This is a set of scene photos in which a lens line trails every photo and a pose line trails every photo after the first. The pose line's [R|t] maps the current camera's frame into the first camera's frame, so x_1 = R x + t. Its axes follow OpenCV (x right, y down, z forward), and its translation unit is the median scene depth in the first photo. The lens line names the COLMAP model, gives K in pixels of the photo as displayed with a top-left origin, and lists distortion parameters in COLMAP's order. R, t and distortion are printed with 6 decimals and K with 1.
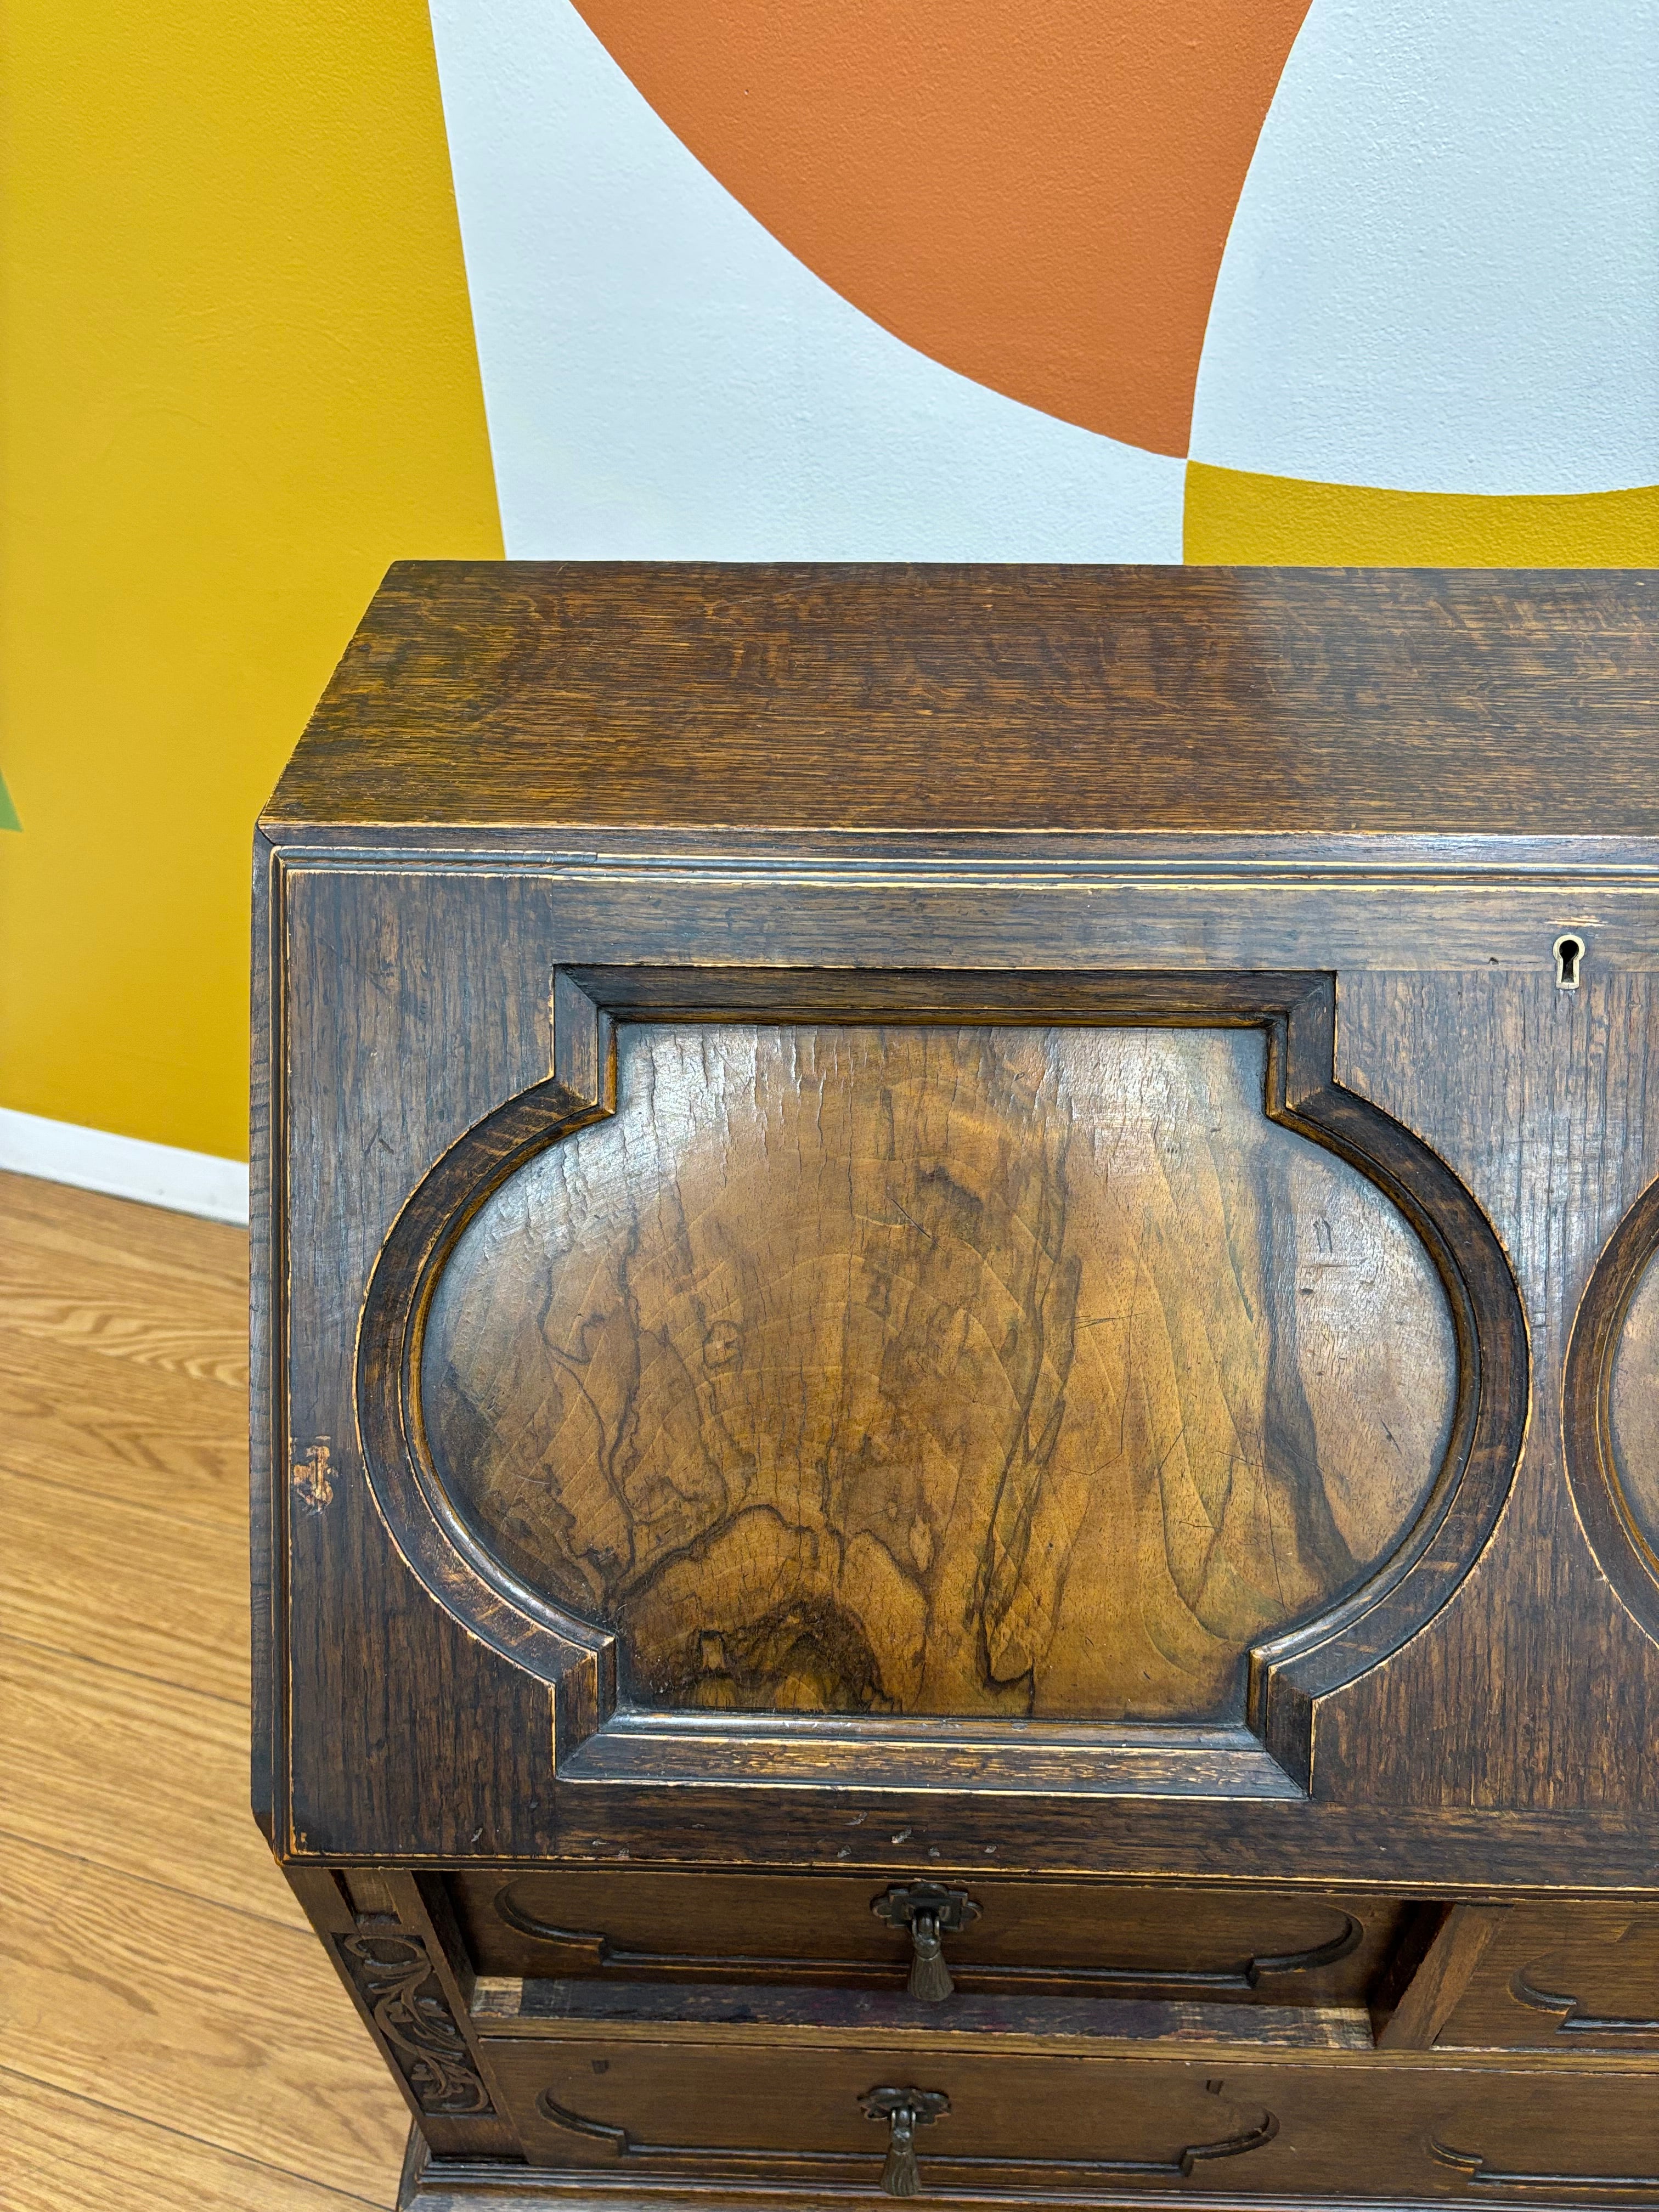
lens RADIAL K [[1683.7, 0, 831.2], [0, 1683.7, 1122.9], [0, 0, 1]] dist [0.047789, -0.067114]
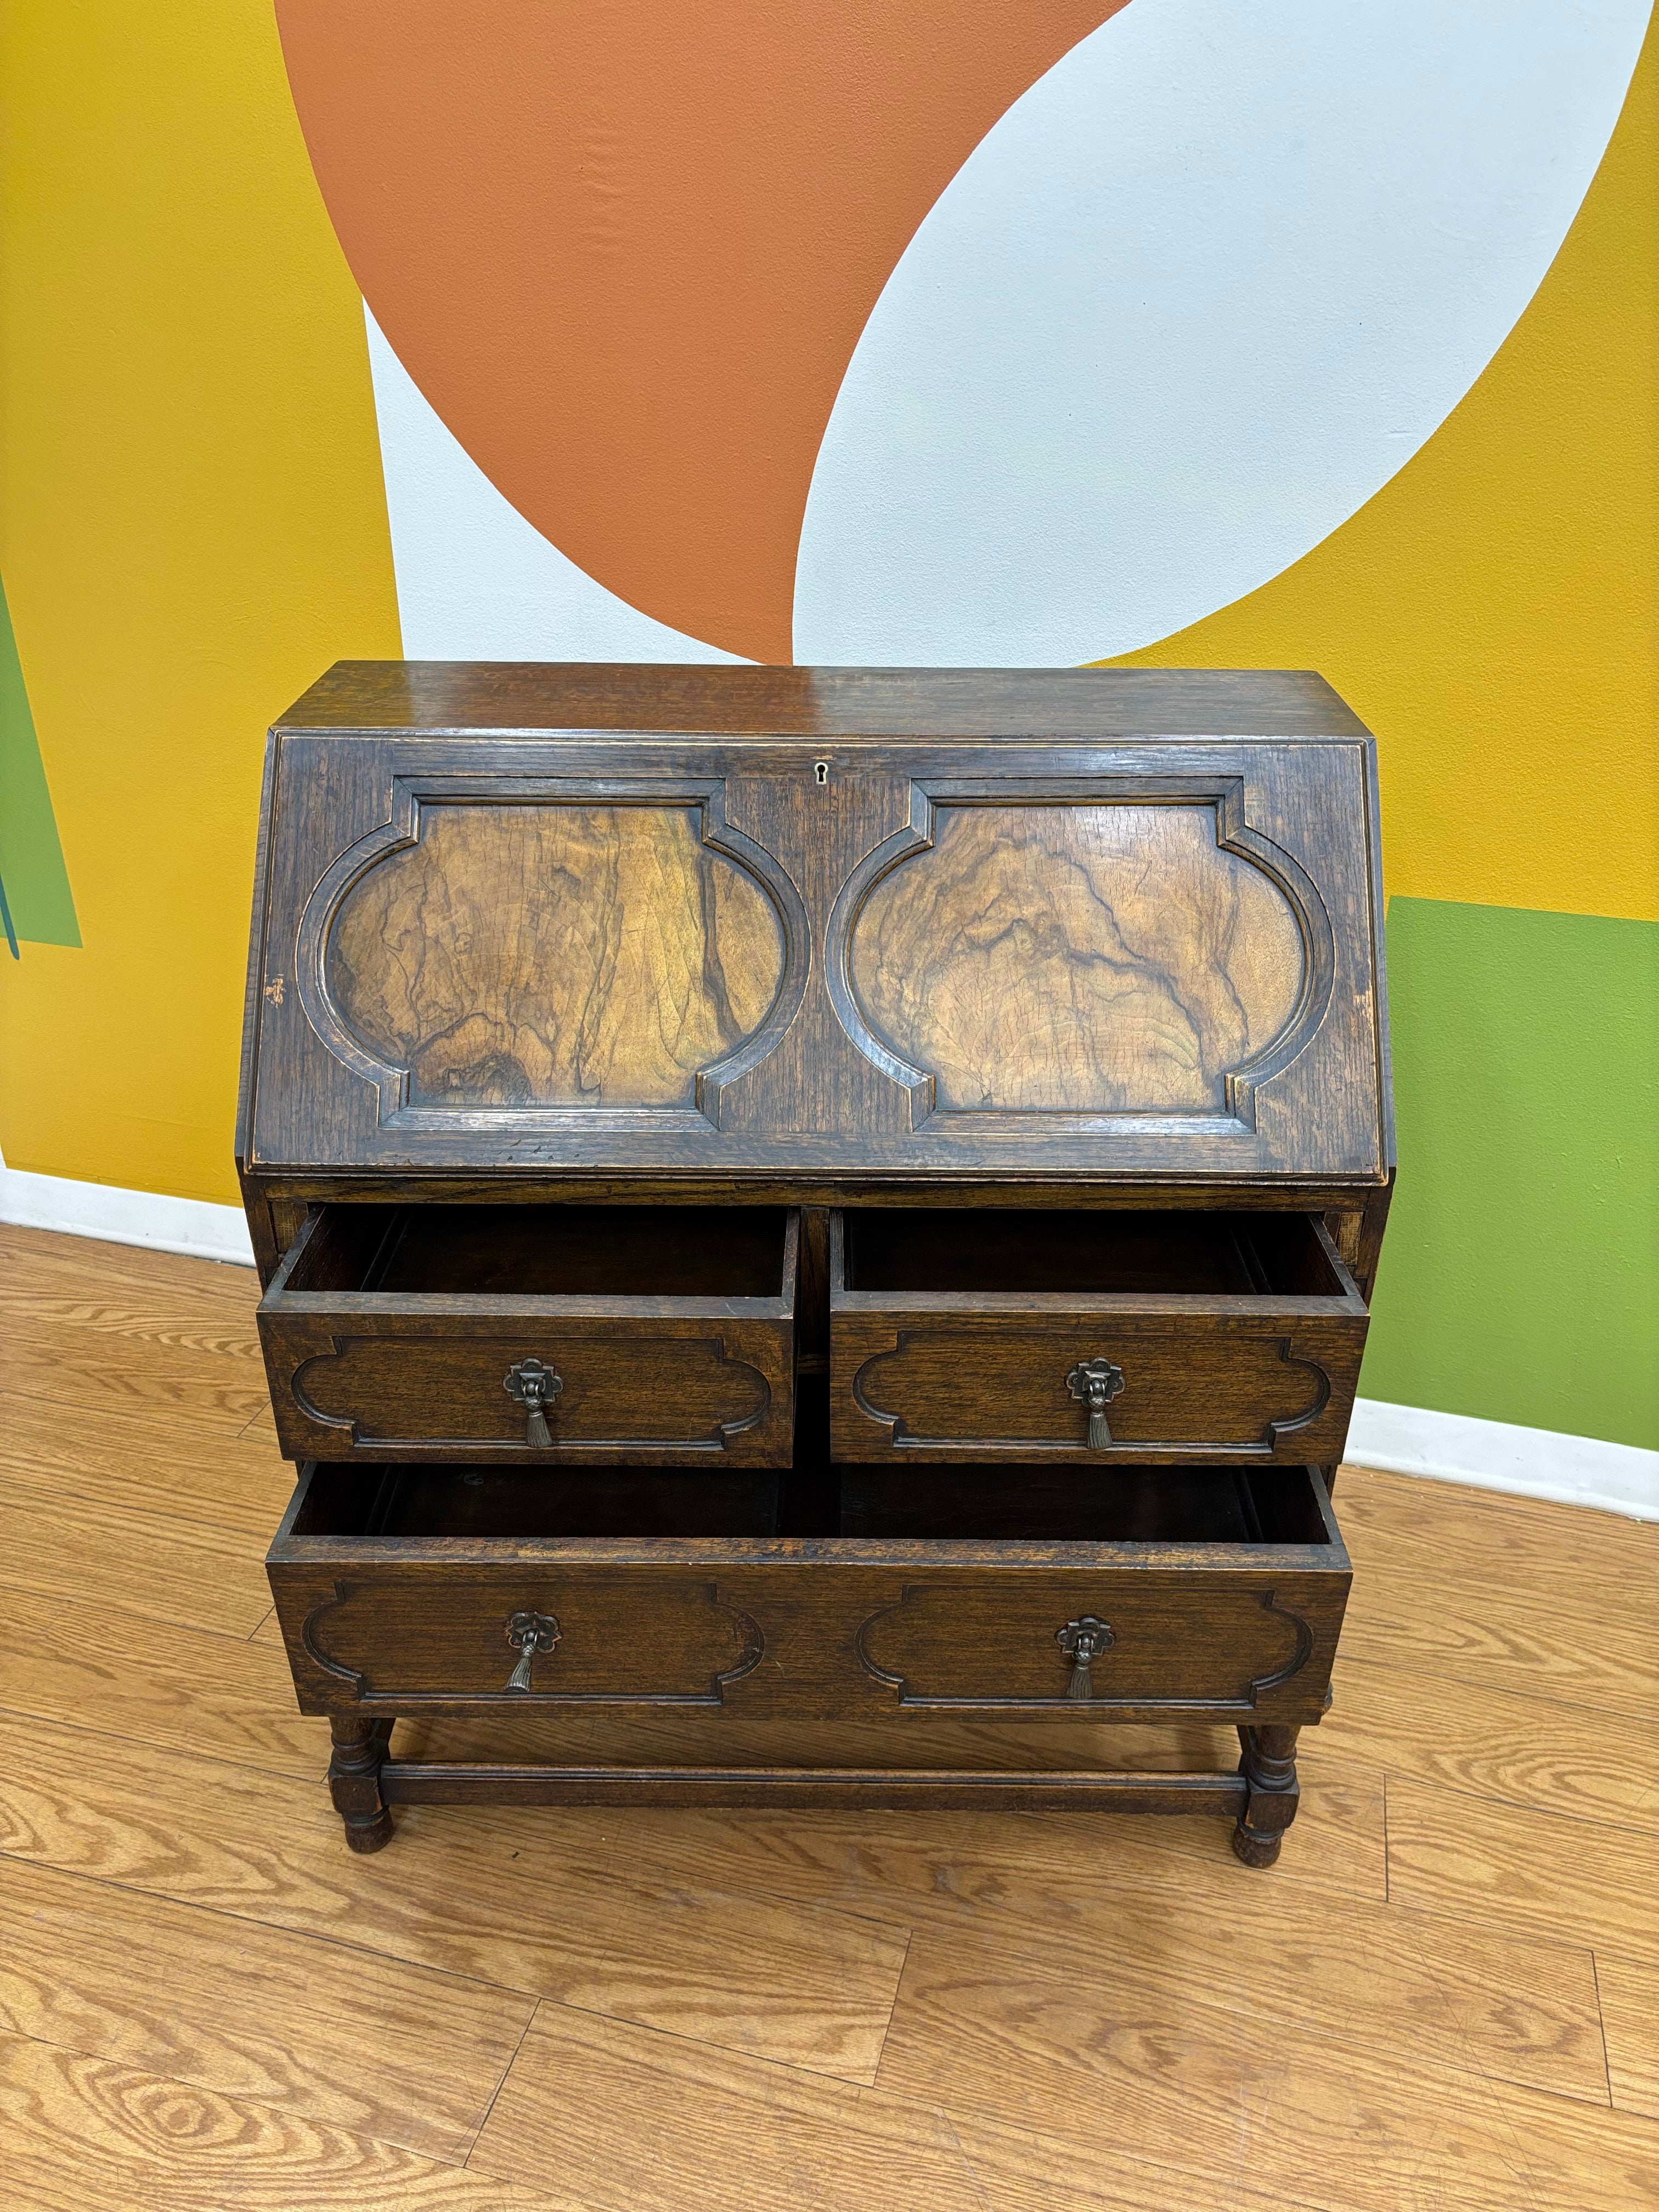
lens RADIAL K [[1674.7, 0, 824.3], [0, 1674.7, 1131.3], [0, 0, 1]] dist [0.044678, -0.061022]
pose [[0.999631, 0.002261, 0.027054, 0.352702], [0.003931, 0.973971, -0.226638, 0.877389], [-0.026862, 0.226660, 0.973603, -1.119296]]
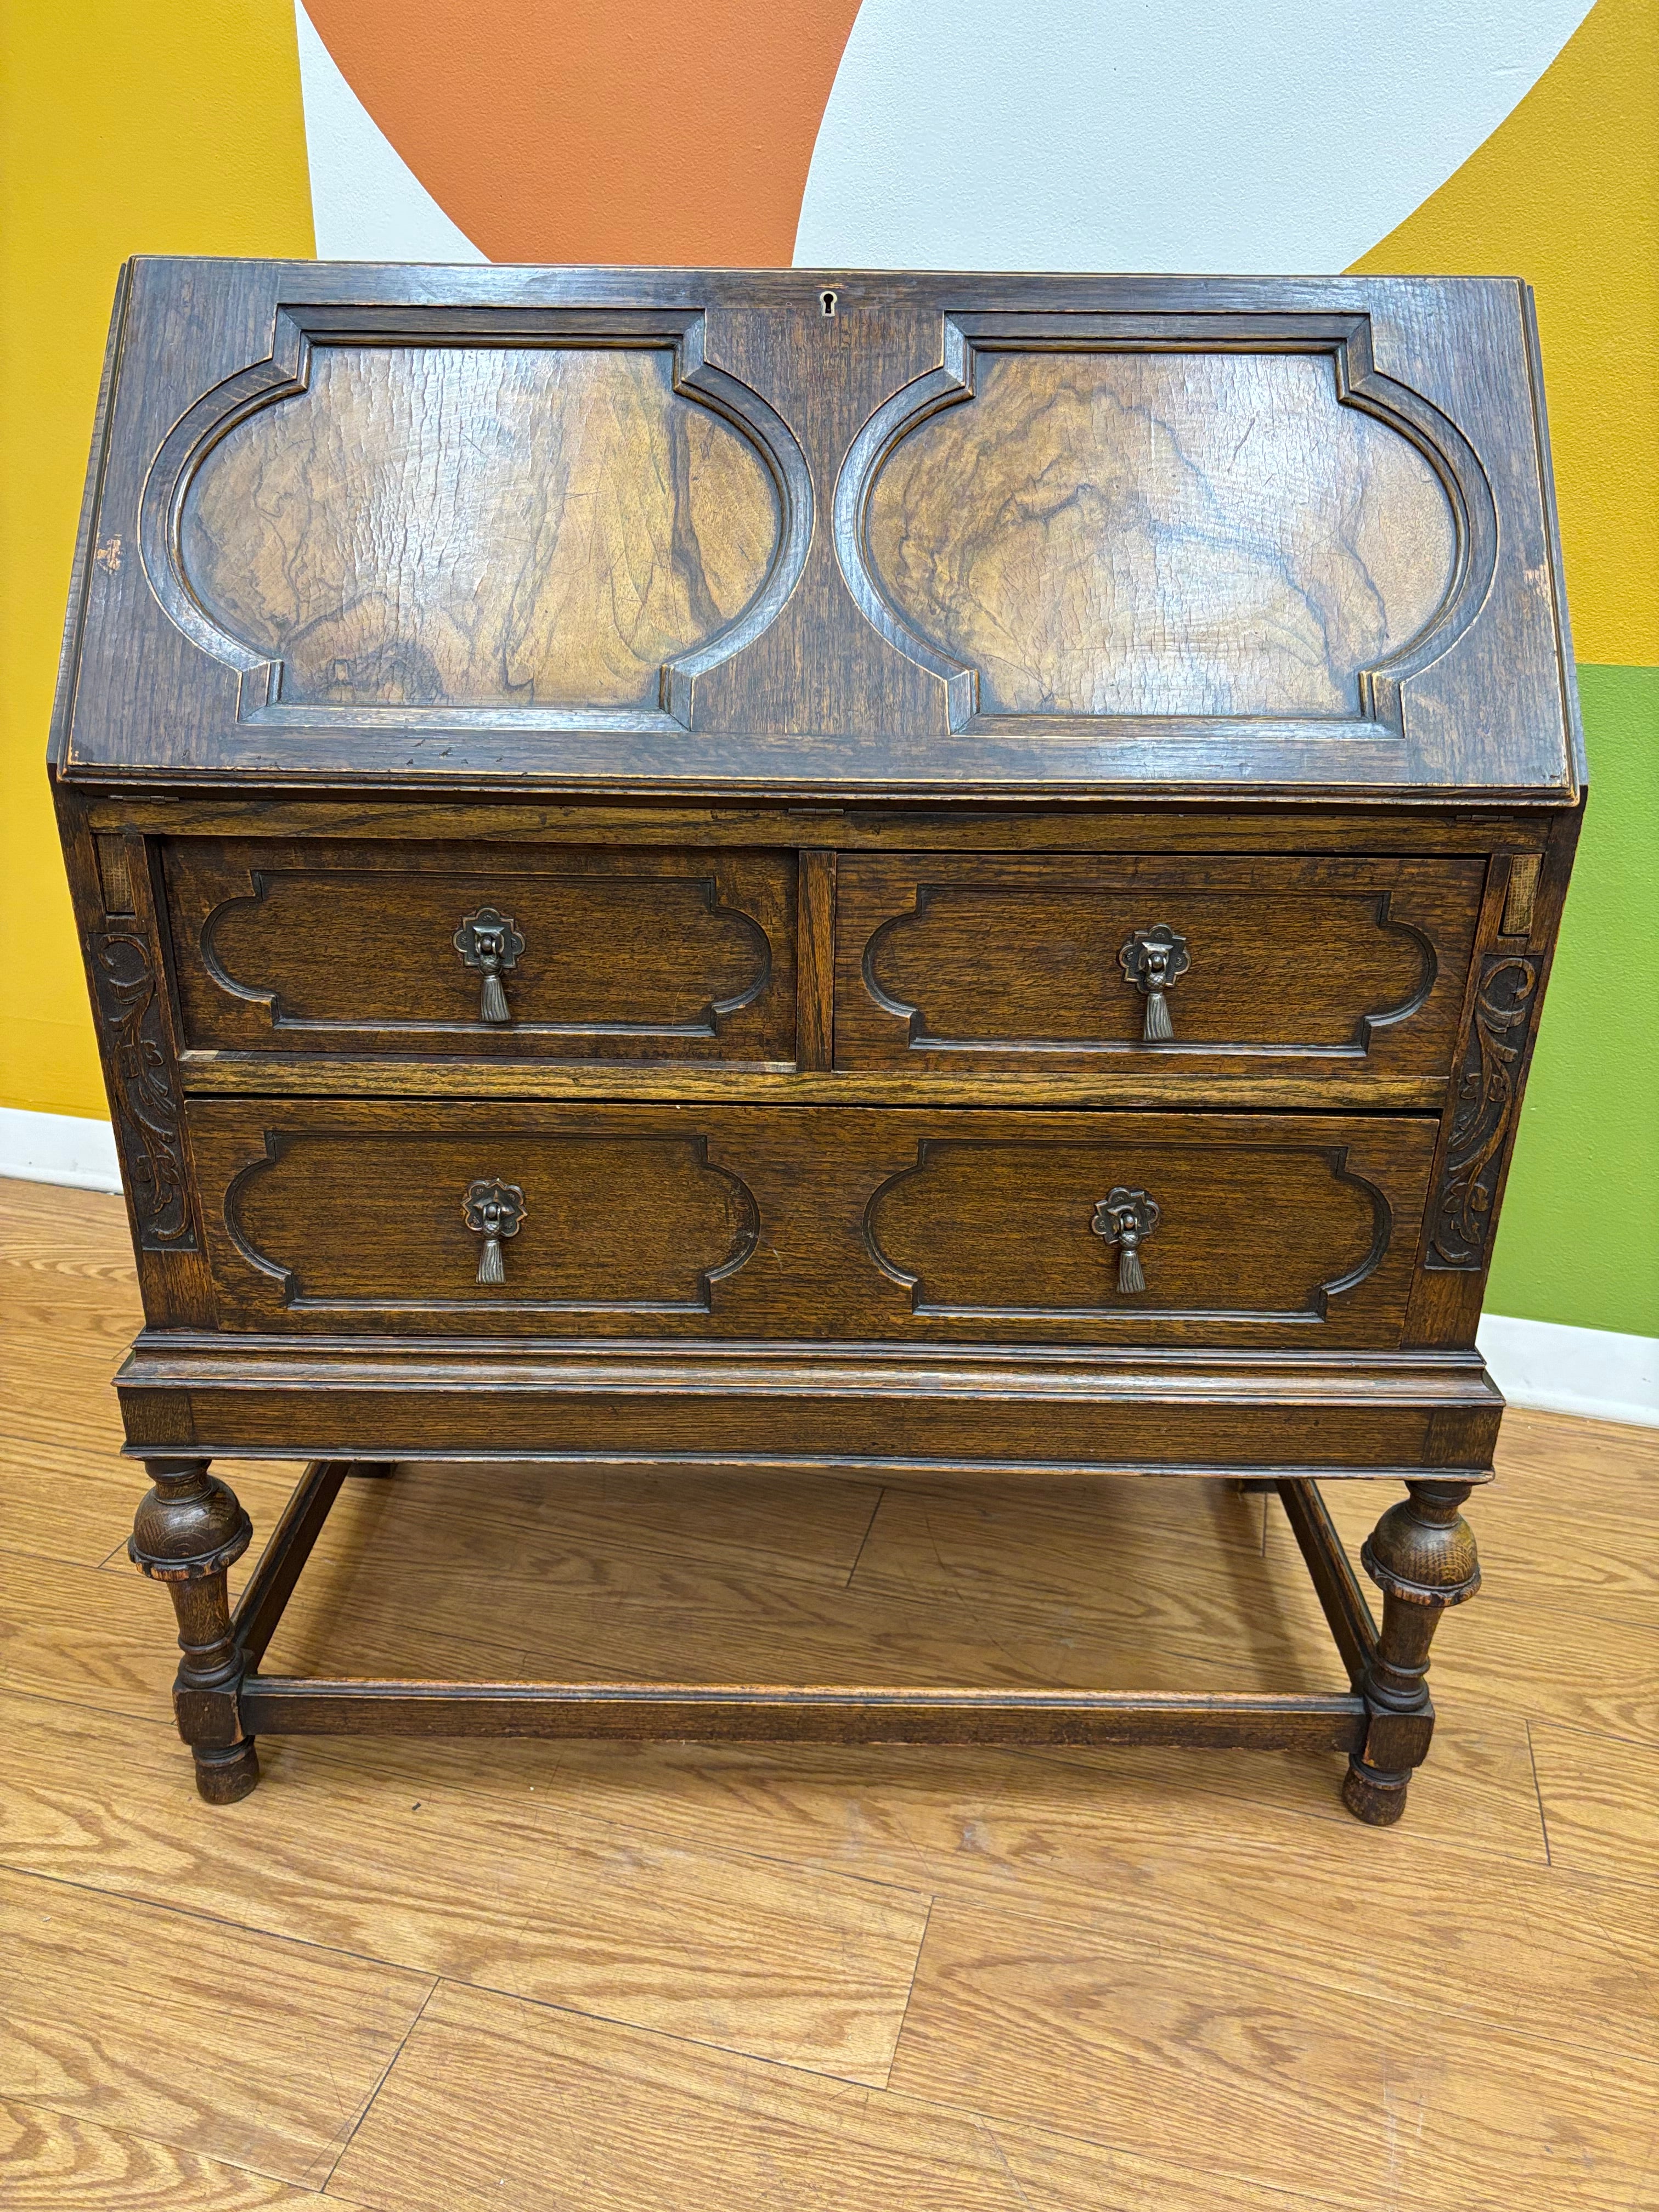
lens RADIAL K [[1683.7, 0, 813.0], [0, 1683.7, 1137.3], [0, 0, 1]] dist [0.047789, -0.067114]
pose [[0.999324, 0.010929, 0.035100, 0.340256], [0.000447, 0.951106, -0.308863, 1.265656], [-0.036759, 0.308670, 0.950459, -0.456384]]
